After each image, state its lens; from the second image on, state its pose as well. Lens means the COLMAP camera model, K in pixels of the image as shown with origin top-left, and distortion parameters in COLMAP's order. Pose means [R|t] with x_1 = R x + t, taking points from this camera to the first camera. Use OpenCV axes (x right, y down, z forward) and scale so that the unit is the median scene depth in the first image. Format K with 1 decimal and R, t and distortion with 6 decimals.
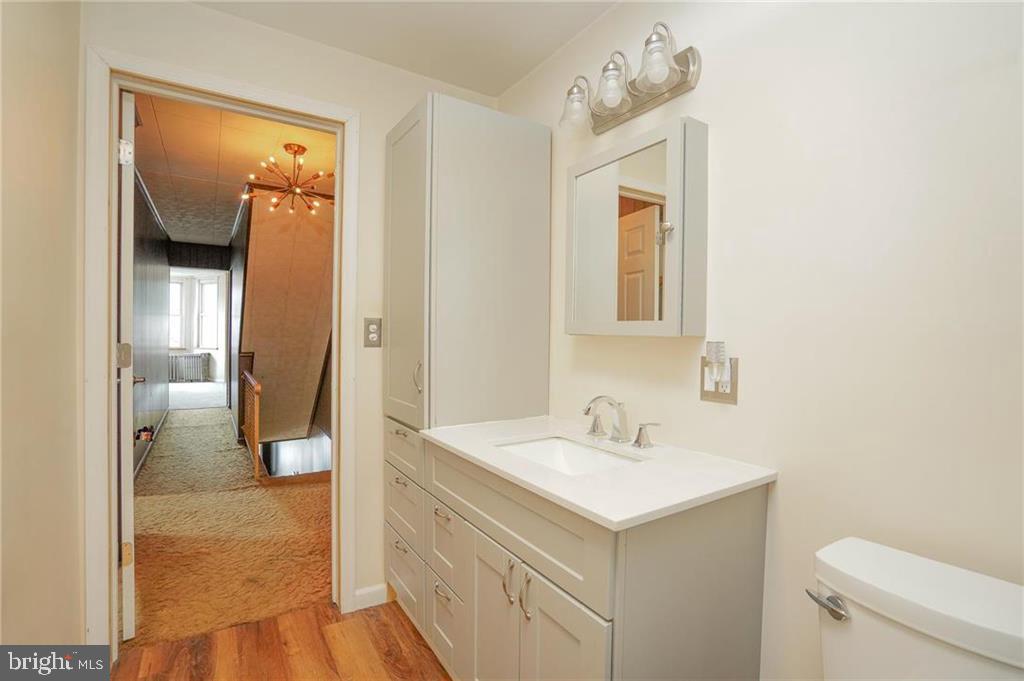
lens RADIAL K [[483.8, 0, 518.6], [0, 483.8, 336.8], [0, 0, 1]] dist [-0.054068, 0.023446]
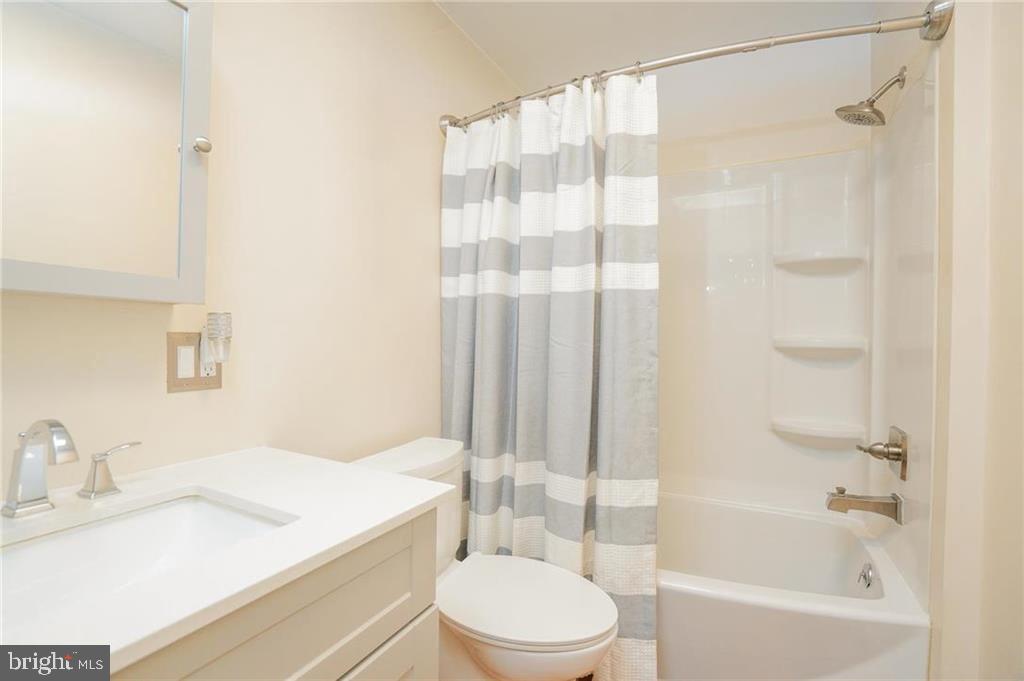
lens RADIAL K [[483.8, 0, 517.8], [0, 483.8, 338.0], [0, 0, 1]] dist [-0.054068, 0.023446]
pose [[-0.497182, -0.033115, 0.867014, -0.346832], [-0.024584, 0.999408, 0.024075, 0.011973], [-0.867298, -0.009345, -0.497702, 0.609380]]
